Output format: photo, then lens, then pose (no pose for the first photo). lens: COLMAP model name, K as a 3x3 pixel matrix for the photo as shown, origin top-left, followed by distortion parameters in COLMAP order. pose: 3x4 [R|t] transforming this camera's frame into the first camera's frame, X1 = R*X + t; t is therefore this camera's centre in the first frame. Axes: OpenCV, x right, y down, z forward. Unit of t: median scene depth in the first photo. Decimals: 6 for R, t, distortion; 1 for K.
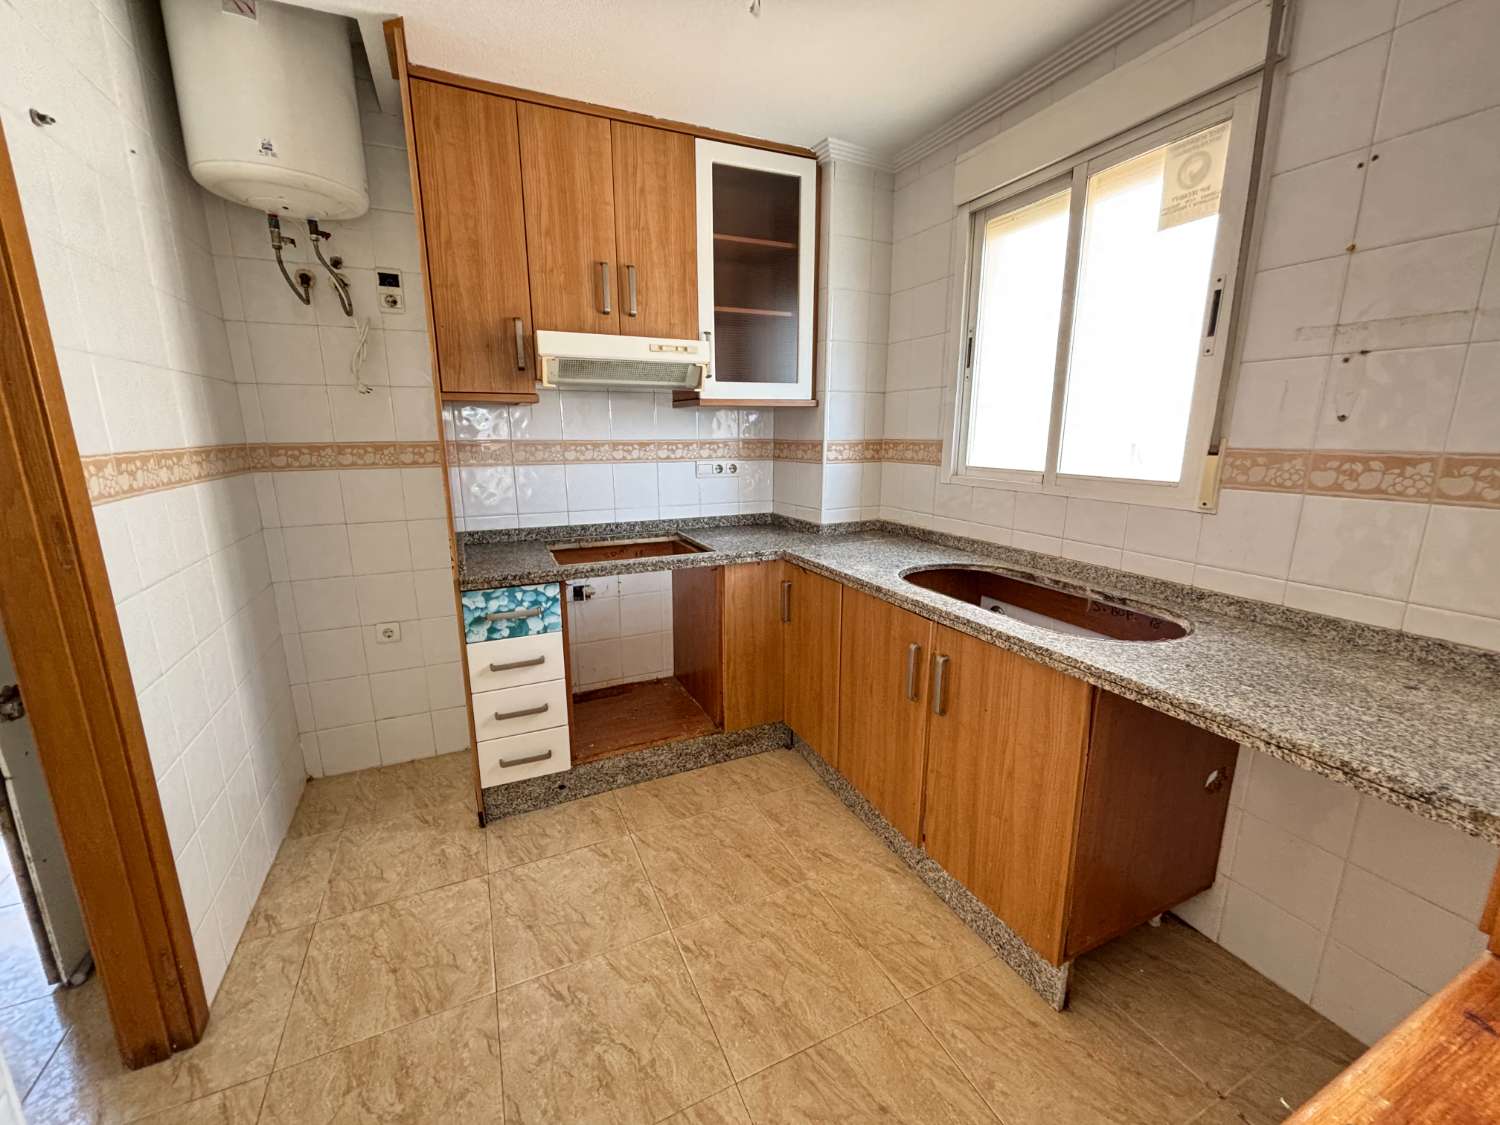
lens RADIAL K [[610.0, 0, 750.7], [0, 610.0, 561.6], [0, 0, 1]] dist [0.001552, 0.001625]
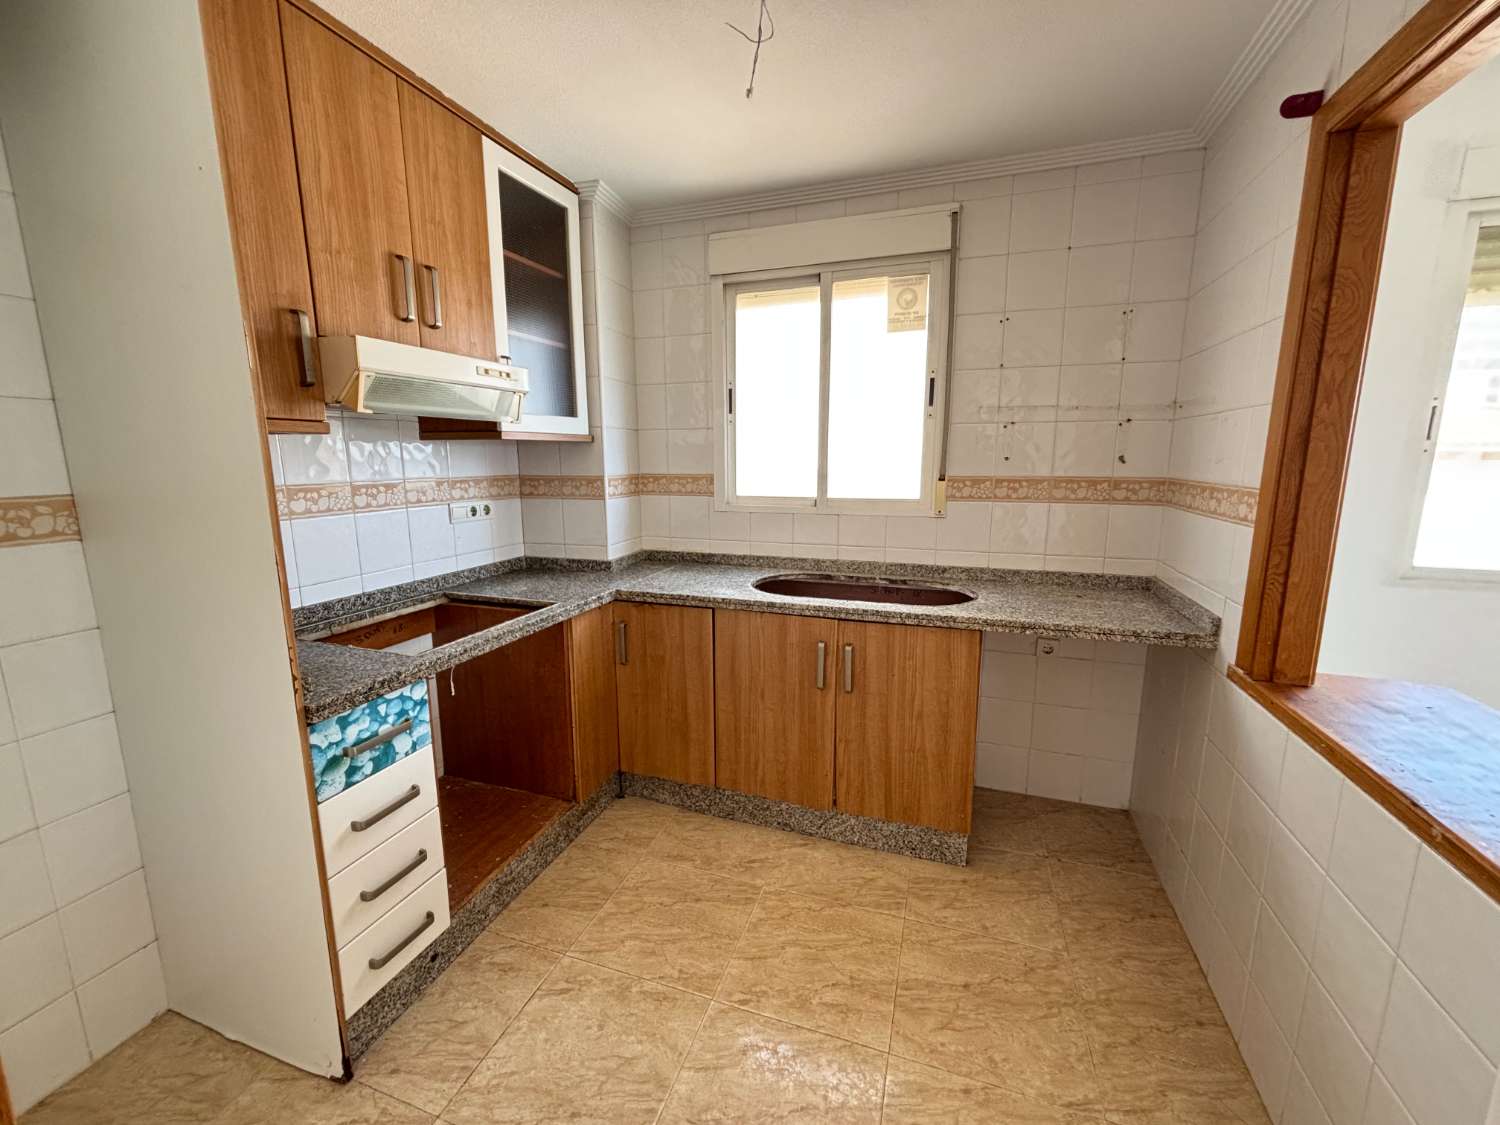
lens RADIAL K [[610.0, 0, 750.4], [0, 610.0, 561.2], [0, 0, 1]] dist [0.001552, 0.001625]
pose [[0.693851, -0.124098, 0.709345, -0.541435], [0.155614, 0.987604, 0.020564, -0.057651], [-0.703104, 0.096116, 0.704561, 0.188998]]
